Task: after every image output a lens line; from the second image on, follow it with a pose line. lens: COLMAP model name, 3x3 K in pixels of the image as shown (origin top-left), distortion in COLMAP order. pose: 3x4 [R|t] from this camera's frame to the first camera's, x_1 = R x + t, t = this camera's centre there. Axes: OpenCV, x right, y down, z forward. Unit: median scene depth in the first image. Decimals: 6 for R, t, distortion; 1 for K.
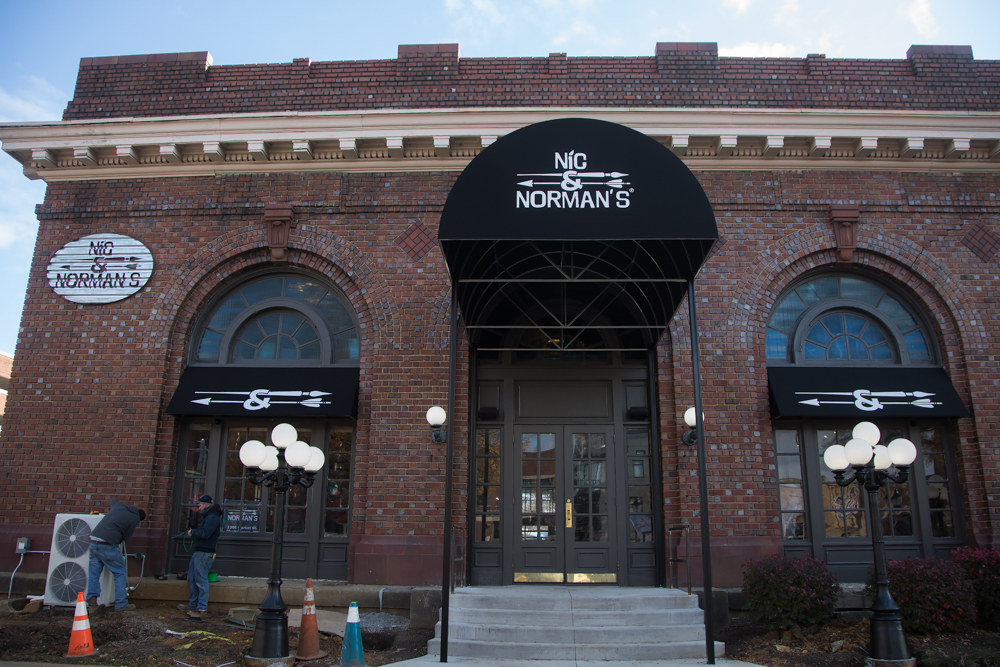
lens RADIAL K [[773.8, 0, 500.5], [0, 773.8, 336.4], [0, 0, 1]] dist [-0.067733, 0.018022]
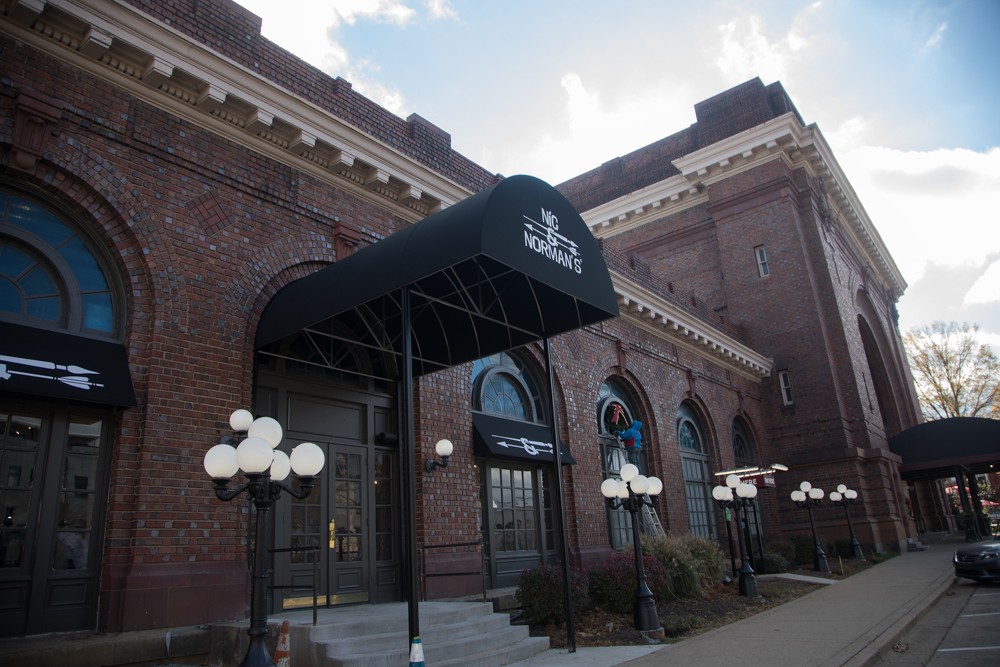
lens RADIAL K [[692.7, 0, 499.5], [0, 692.7, 337.2], [0, 0, 1]] dist [-0.052286, 0.018595]
pose [[0.599267, 0.206799, 0.773378, -0.507959], [-0.159489, 0.977534, -0.137807, 0.069609], [-0.784501, -0.040762, 0.618786, 0.292732]]
